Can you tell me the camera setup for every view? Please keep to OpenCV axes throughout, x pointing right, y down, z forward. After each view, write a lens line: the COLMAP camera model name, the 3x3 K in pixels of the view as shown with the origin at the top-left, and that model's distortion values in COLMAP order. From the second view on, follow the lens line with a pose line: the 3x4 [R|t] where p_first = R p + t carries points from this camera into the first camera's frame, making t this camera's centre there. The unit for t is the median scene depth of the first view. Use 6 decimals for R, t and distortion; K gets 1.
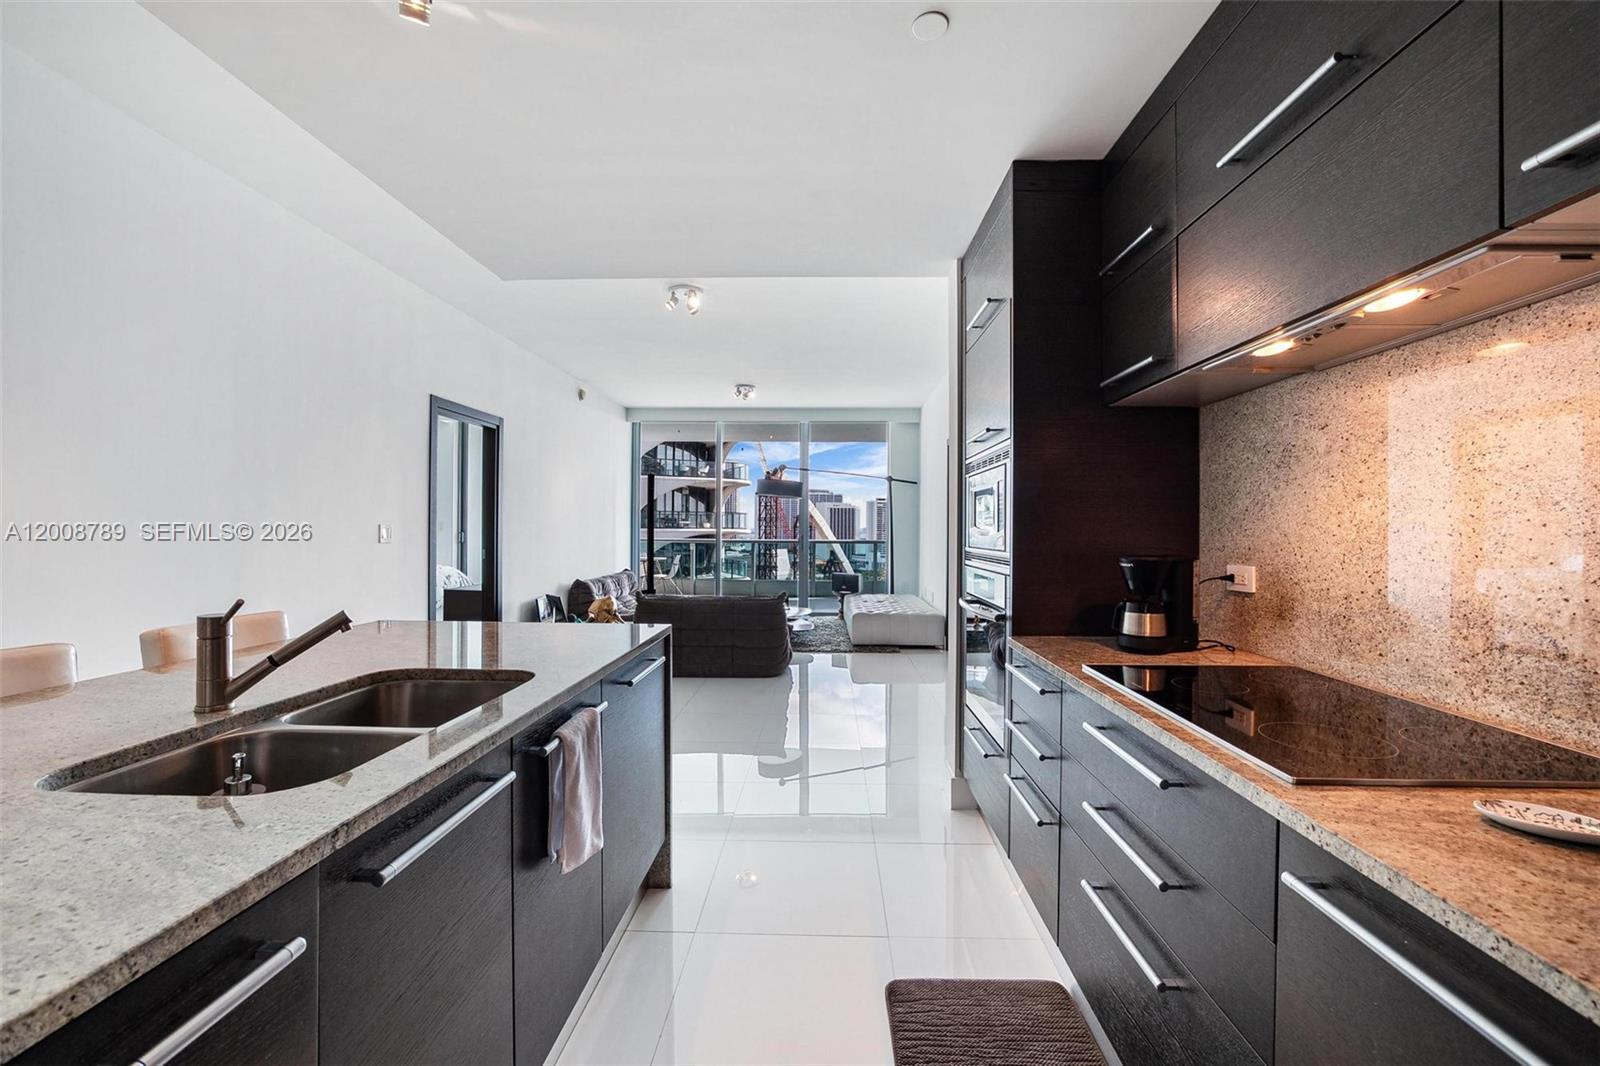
lens RADIAL K [[685.9, 0, 800.0], [0, 685.9, 533.0], [0, 0, 1]] dist [-0.002554, -0.000470]
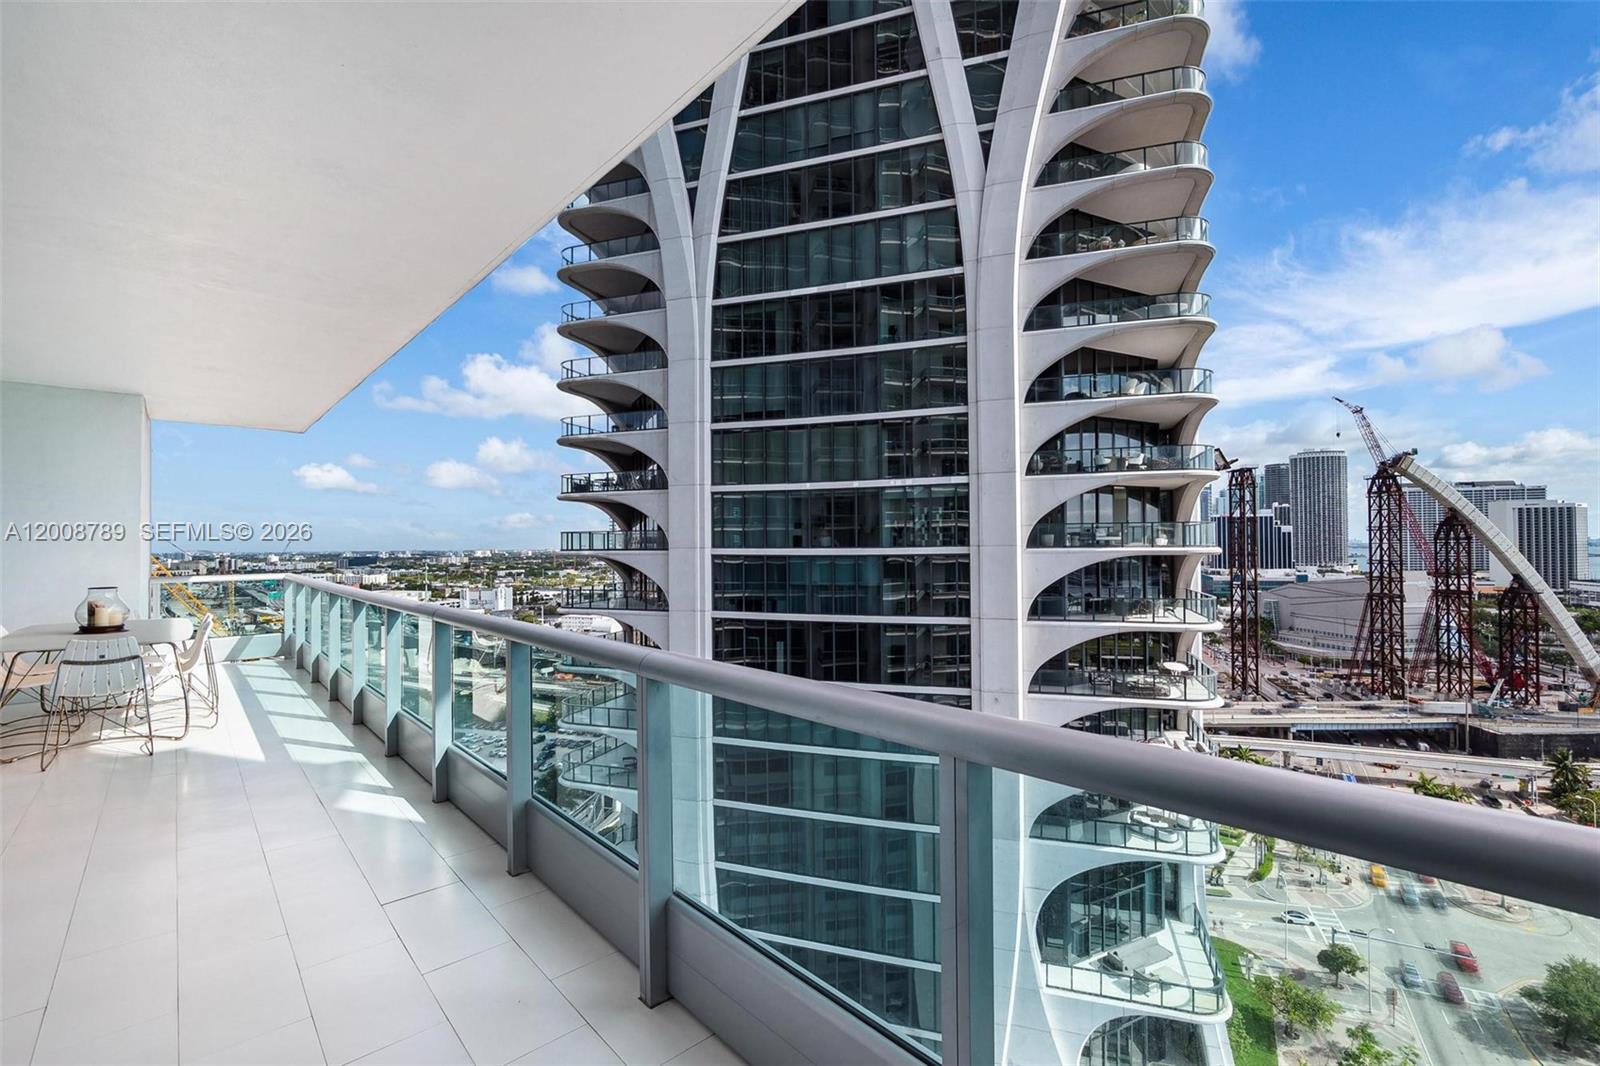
lens RADIAL K [[685.9, 0, 800.0], [0, 685.9, 533.0], [0, 0, 1]] dist [-0.002554, -0.000470]
pose [[0.707609, -0.028062, -0.706047, 0.090288], [0.010178, 0.999512, -0.029526, -0.002755], [0.706531, 0.013707, 0.707549, 0.256877]]
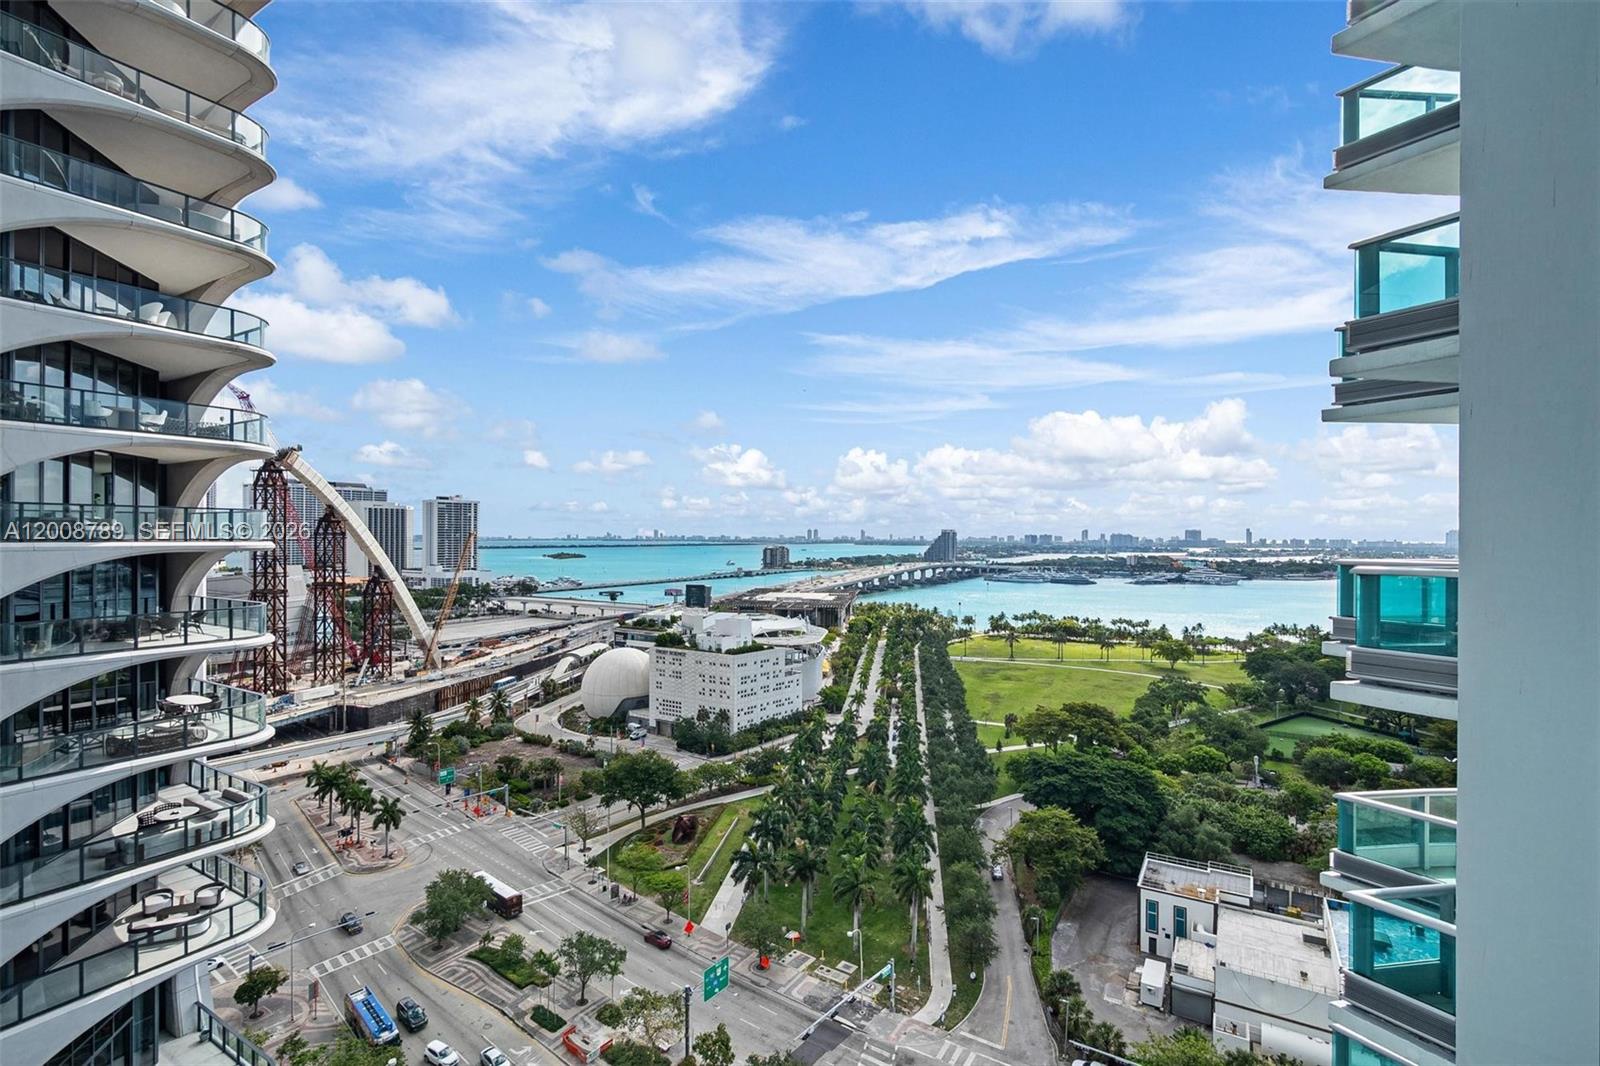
lens RADIAL K [[740.9, 0, 800.0], [0, 740.9, 533.0], [0, 0, 1]] dist [0.000580, 0.000350]
pose [[0.834748, -0.004591, 0.550612, -0.043455], [0.008817, 0.999948, -0.005029, -0.005150], [-0.550561, 0.009053, 0.834746, 0.283564]]
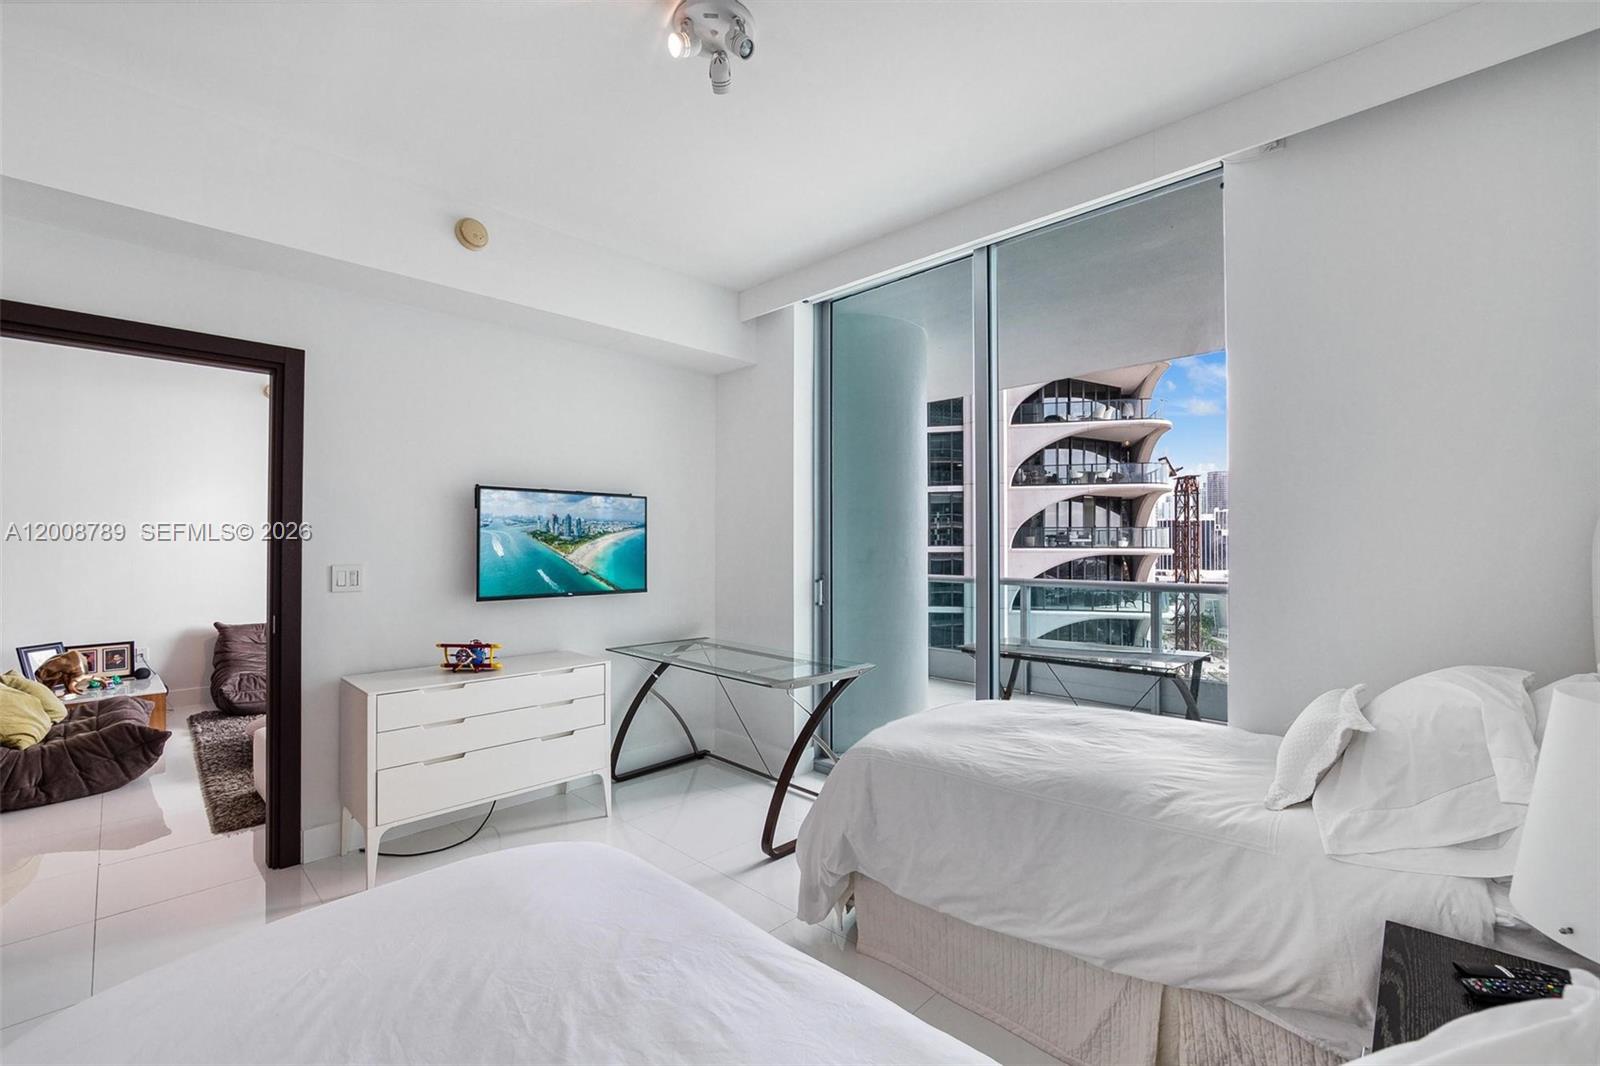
lens RADIAL K [[685.9, 0, 800.0], [0, 685.9, 533.0], [0, 0, 1]] dist [-0.002554, -0.000470]
pose [[0.749626, -0.020490, -0.661545, 0.108403], [0.002697, 0.999607, -0.027904, -0.001936], [0.661857, 0.019133, 0.749386, 0.150740]]
